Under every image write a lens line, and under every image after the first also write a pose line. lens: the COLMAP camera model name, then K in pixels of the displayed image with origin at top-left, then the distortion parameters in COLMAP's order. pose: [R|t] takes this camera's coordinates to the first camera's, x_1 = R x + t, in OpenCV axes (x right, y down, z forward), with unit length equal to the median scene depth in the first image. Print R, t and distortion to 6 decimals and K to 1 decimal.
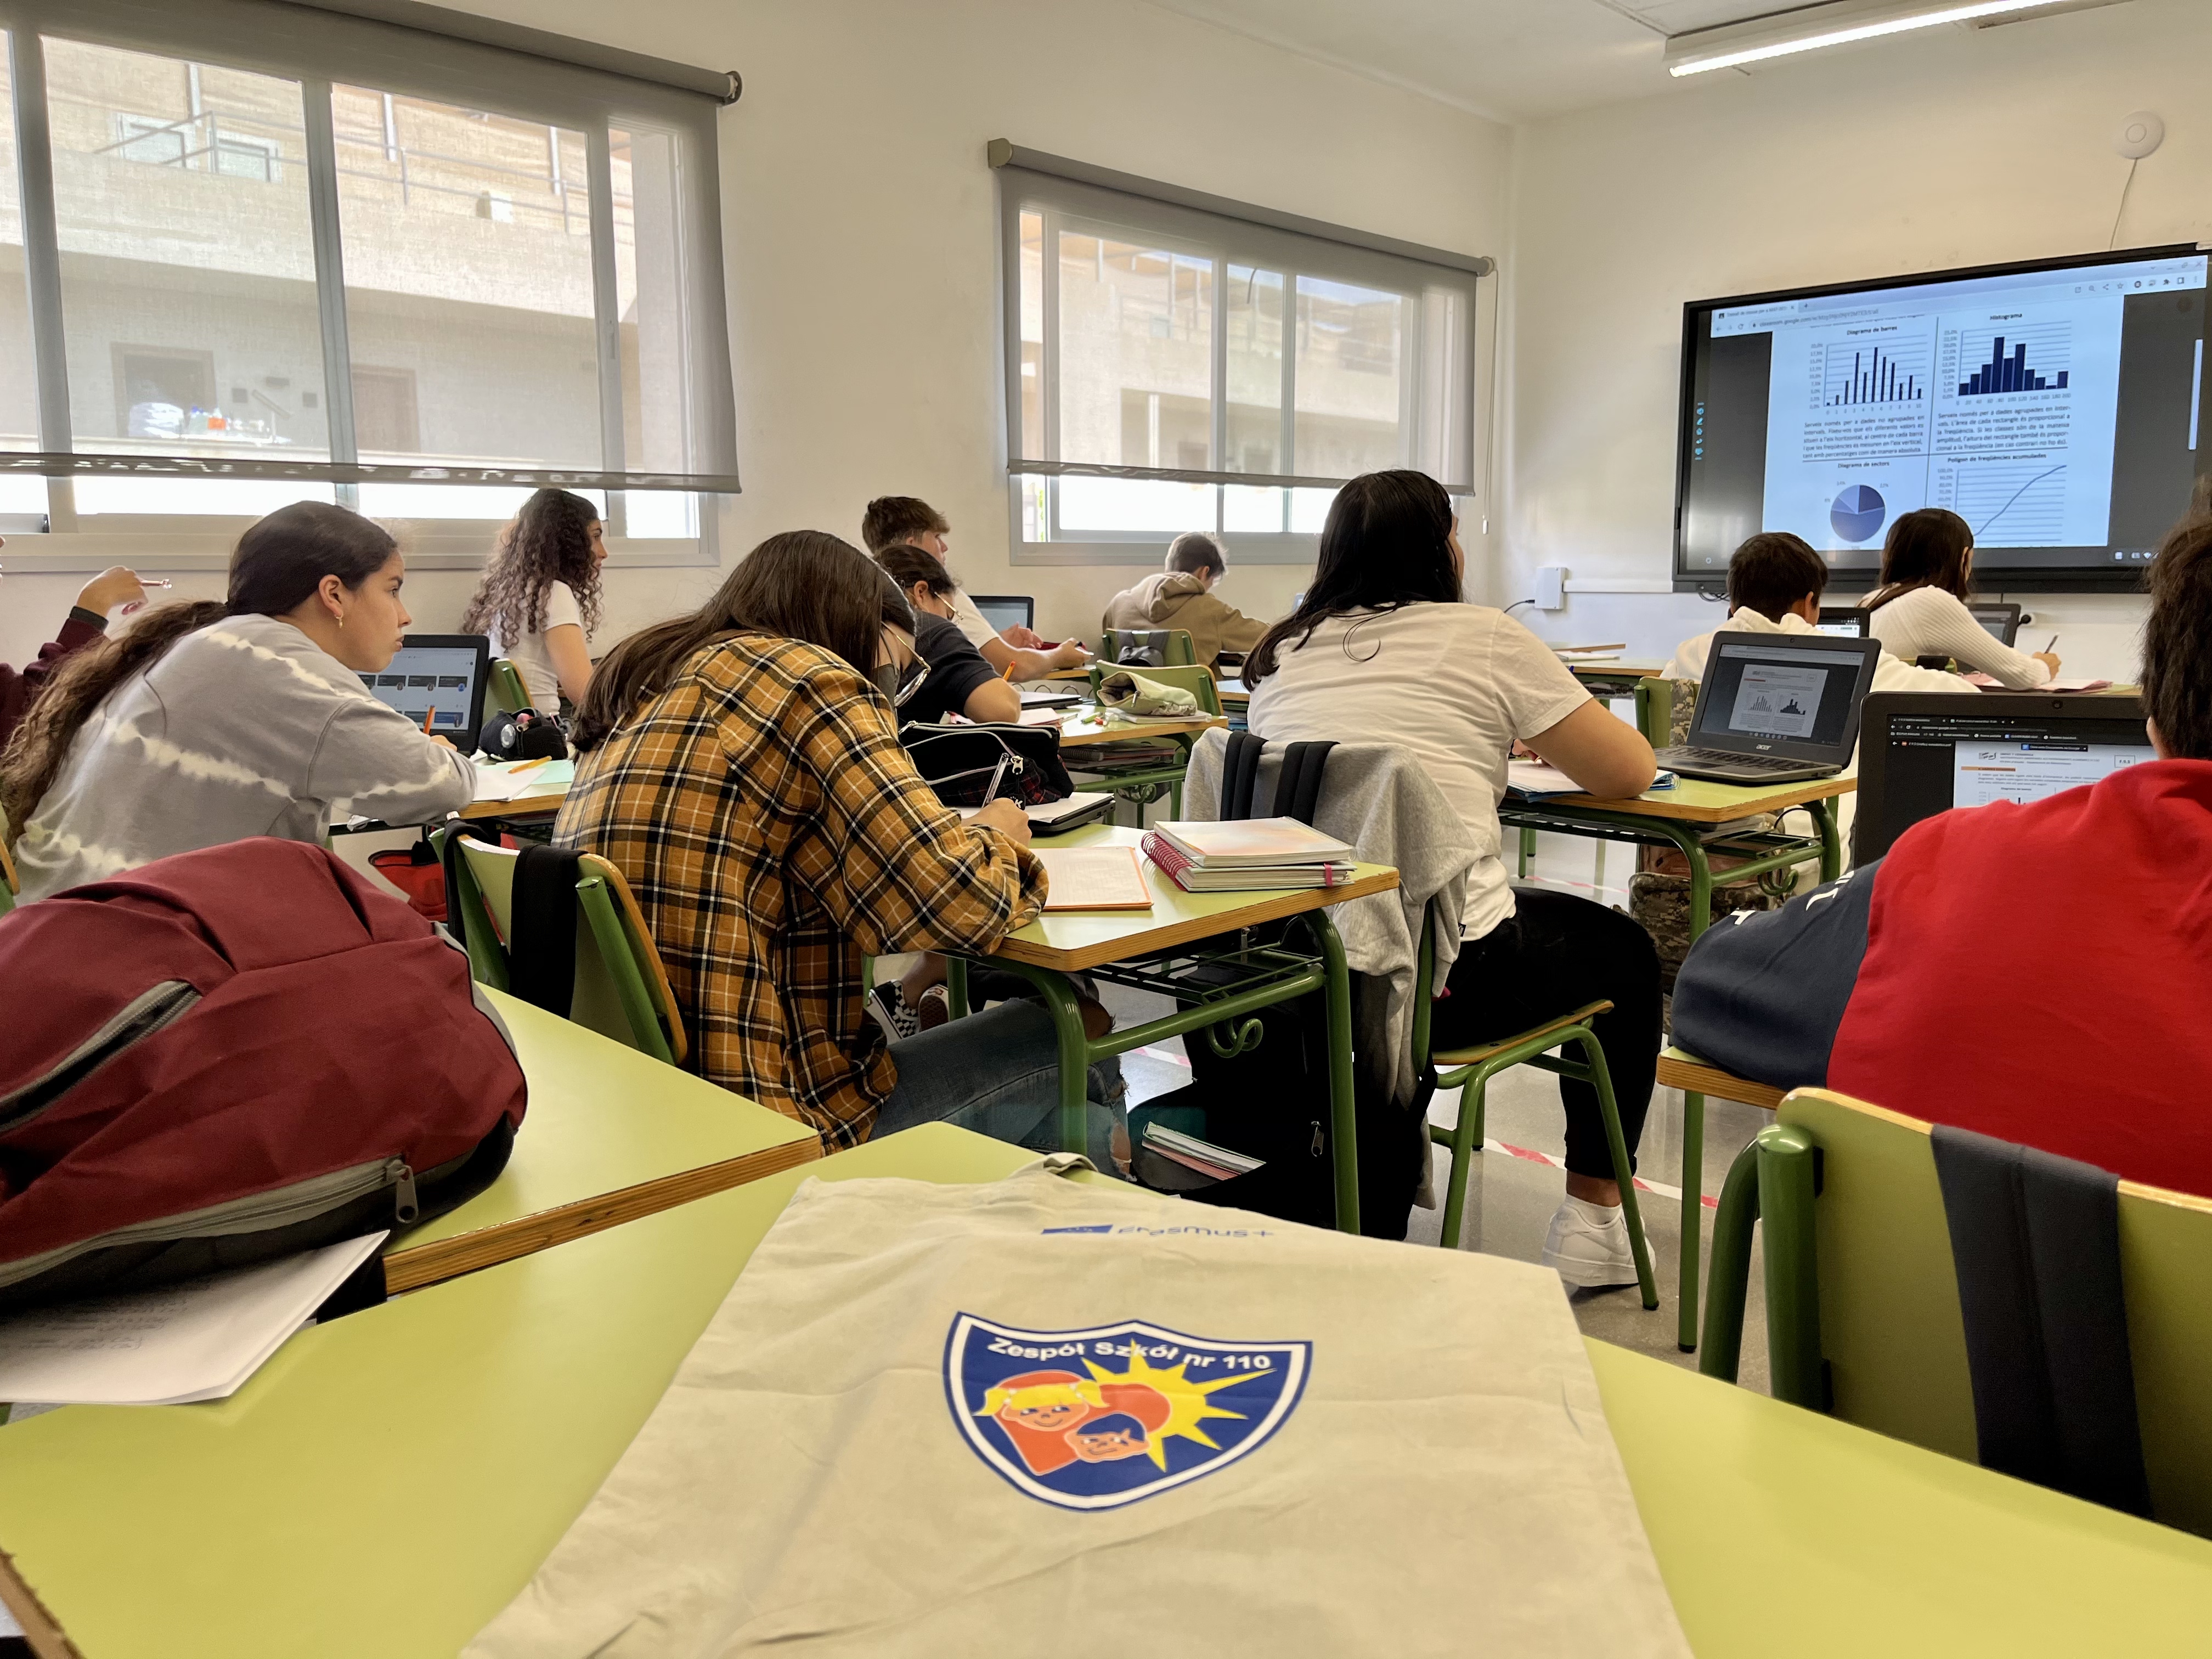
lens RADIAL K [[1658.9, 0, 1106.0], [0, 1658.9, 829.5], [0, 0, 1]] dist [0.003221, -0.003488]
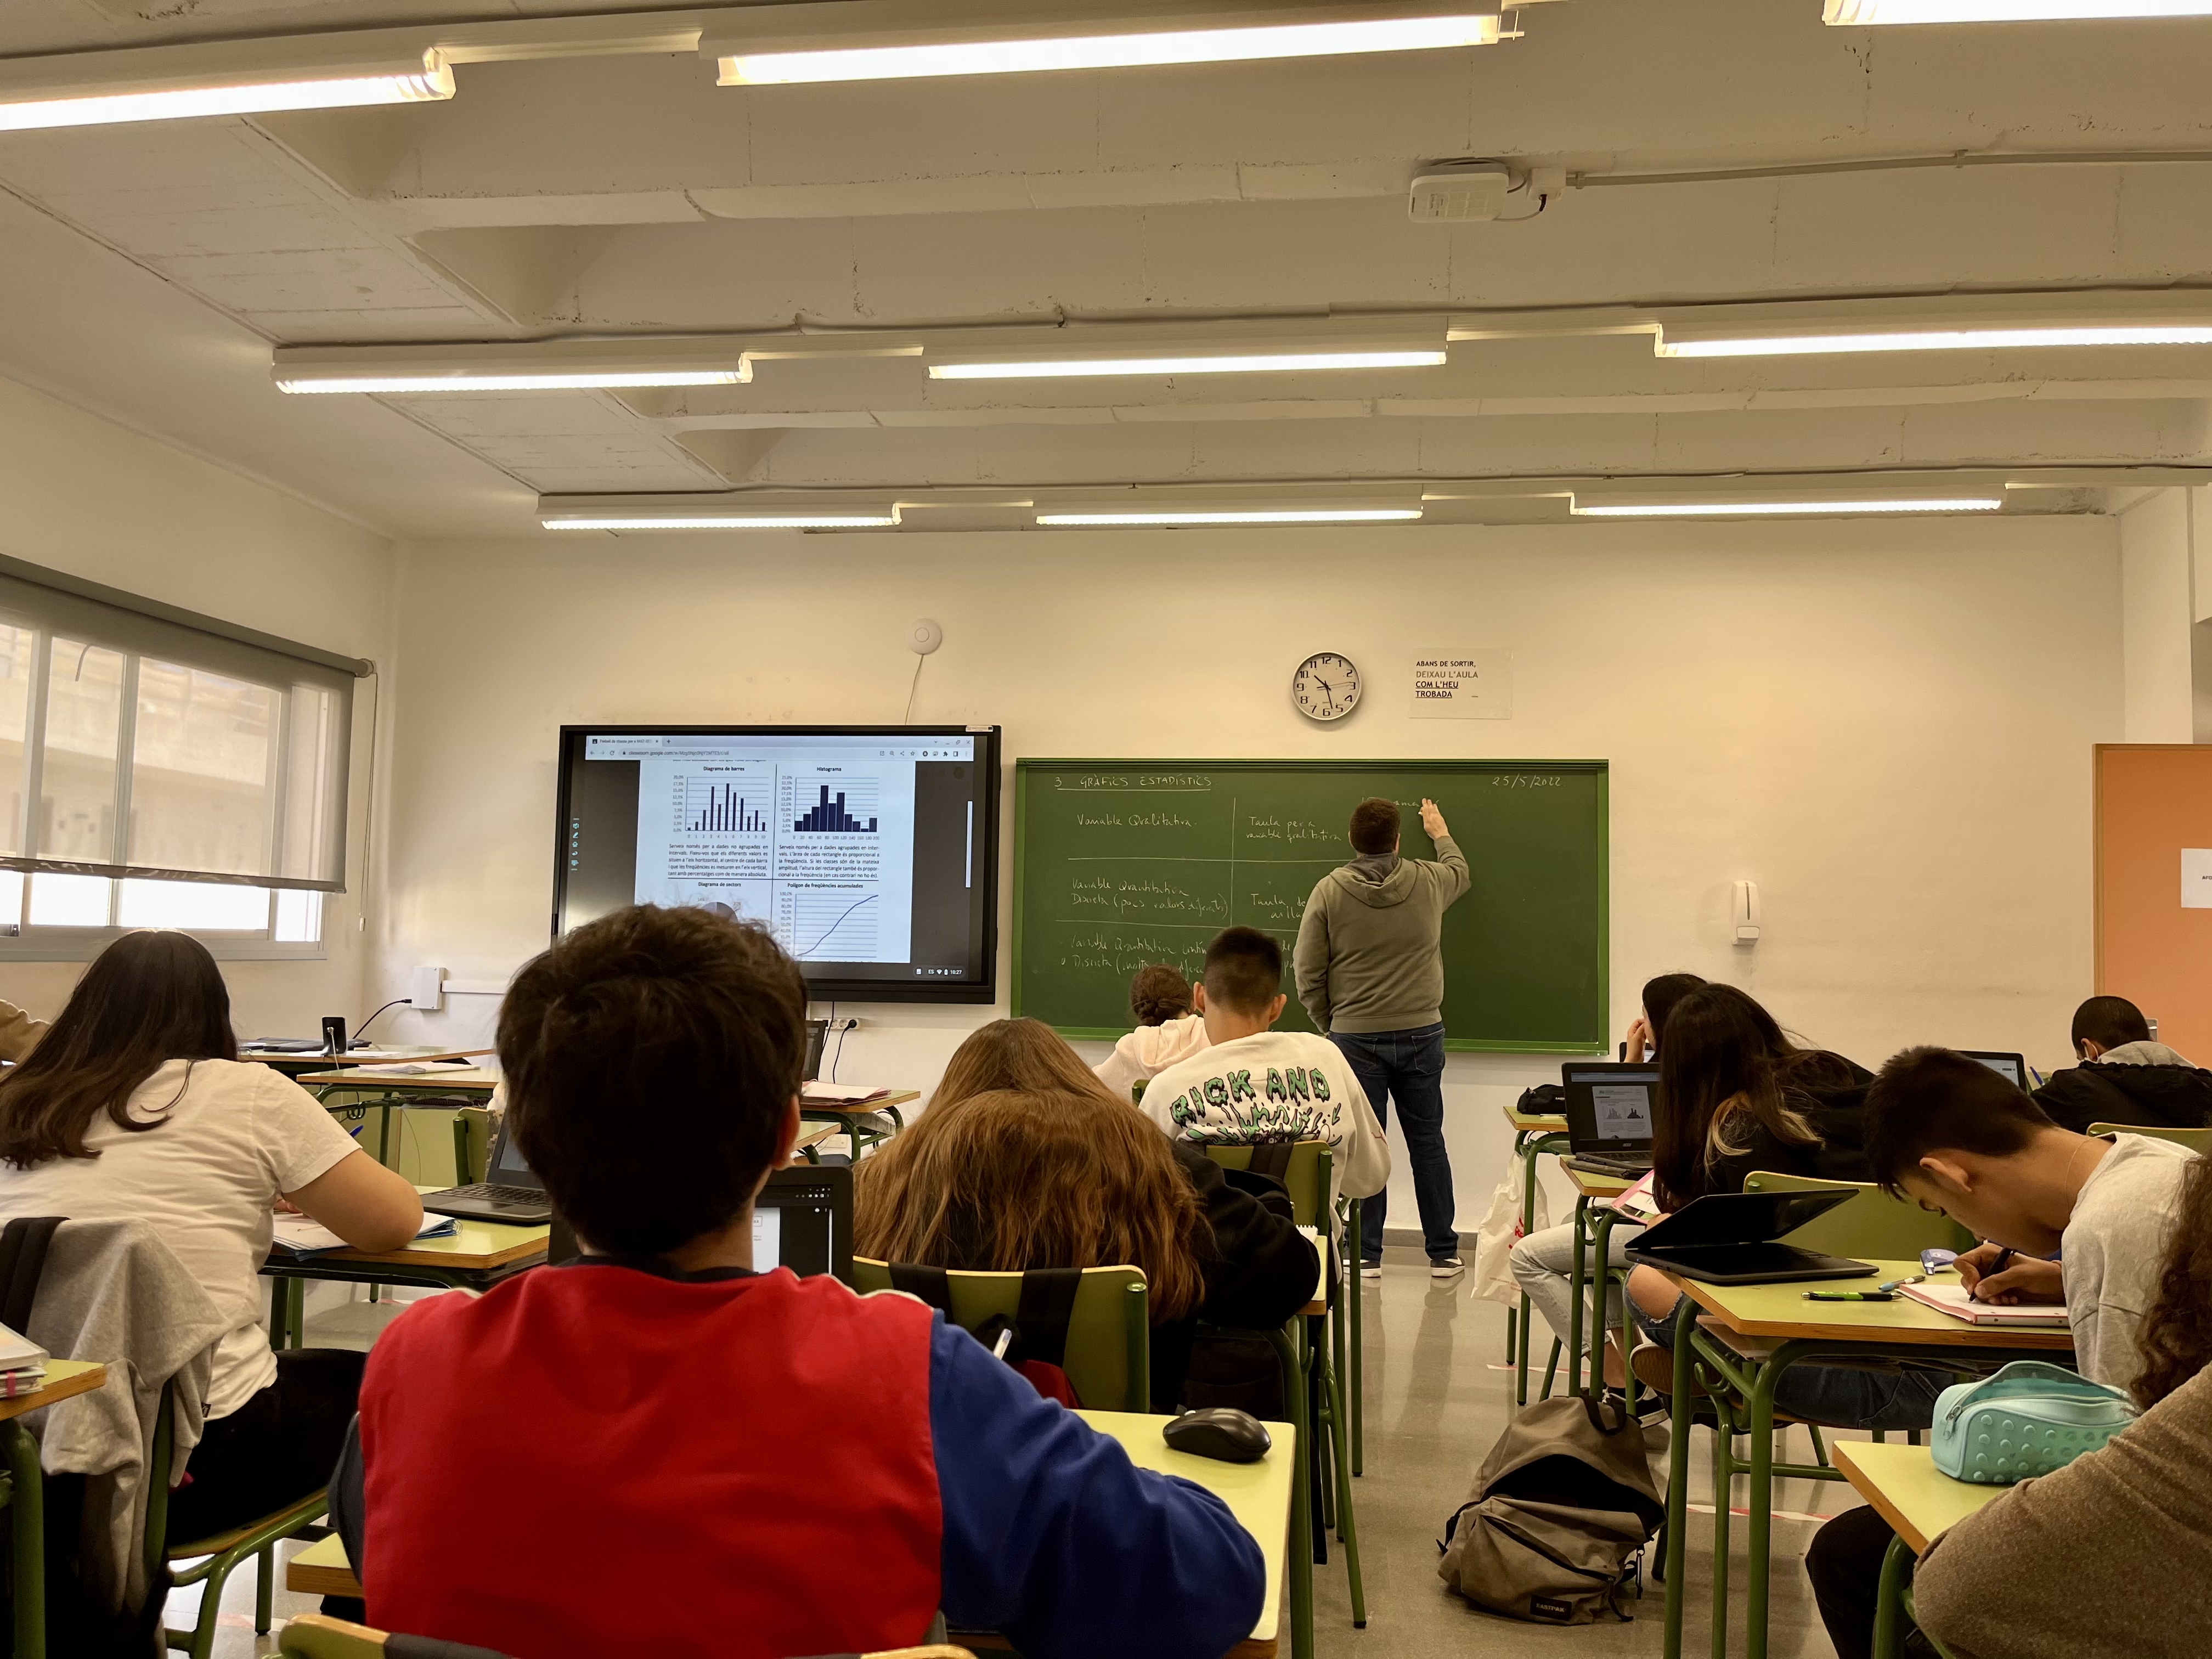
lens RADIAL K [[1627.1, 0, 1107.6], [0, 1627.1, 879.8], [0, 0, 1]] dist [-0.012827, -0.009824]
pose [[0.795990, 0.057603, 0.602563, 0.043402], [0.068802, 0.980400, -0.184611, -0.028648], [-0.601388, 0.188406, 0.776425, -0.090790]]
